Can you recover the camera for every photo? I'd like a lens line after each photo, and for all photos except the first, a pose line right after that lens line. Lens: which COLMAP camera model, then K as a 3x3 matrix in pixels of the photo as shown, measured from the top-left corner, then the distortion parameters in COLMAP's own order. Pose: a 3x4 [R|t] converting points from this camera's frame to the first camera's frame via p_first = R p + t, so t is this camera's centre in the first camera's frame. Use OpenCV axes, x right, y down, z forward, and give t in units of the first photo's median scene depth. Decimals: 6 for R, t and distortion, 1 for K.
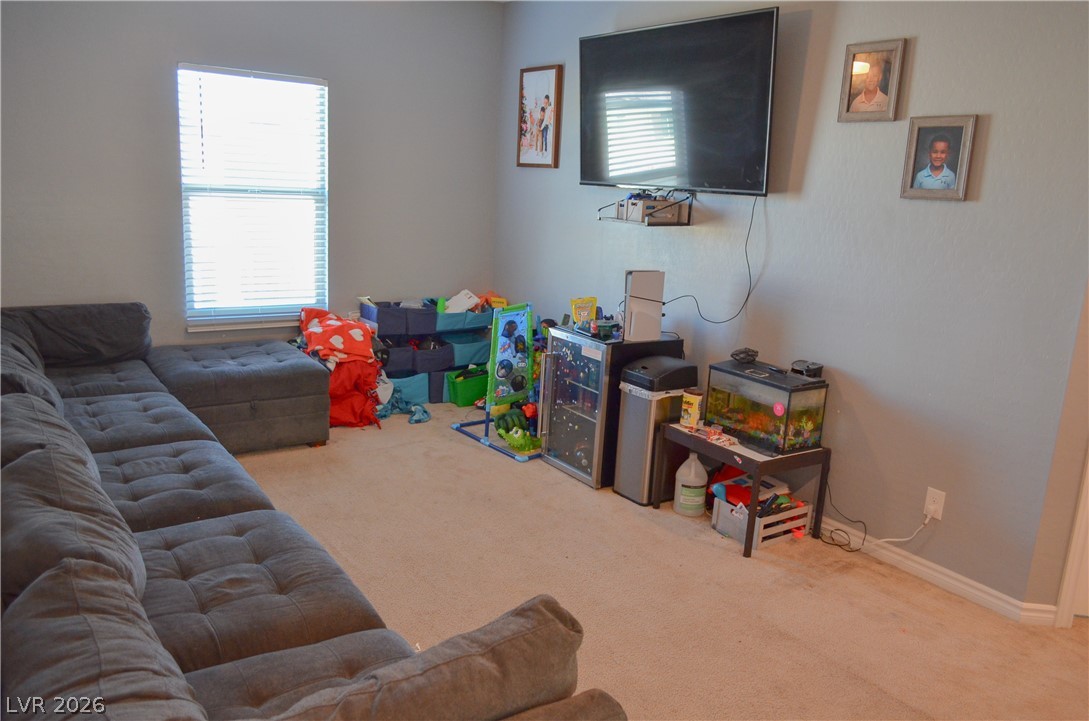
lens RADIAL K [[850.9, 0, 545.6], [0, 850.9, 363.1], [0, 0, 1]] dist [-0.003169, -0.004261]
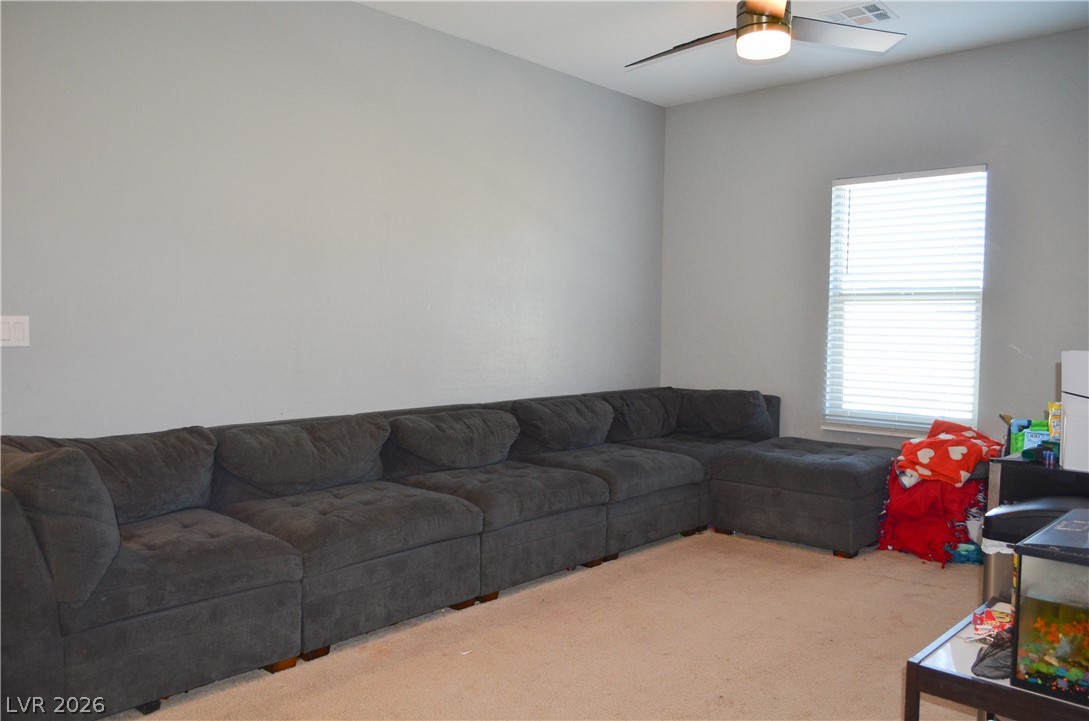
lens RADIAL K [[850.9, 0, 545.8], [0, 850.9, 358.4], [0, 0, 1]] dist [-0.003169, -0.004261]
pose [[0.205834, -0.009271, -0.978543, 0.522578], [-0.209028, 0.976460, -0.053220, 0.004826], [0.956002, 0.215497, 0.199051, 0.446750]]
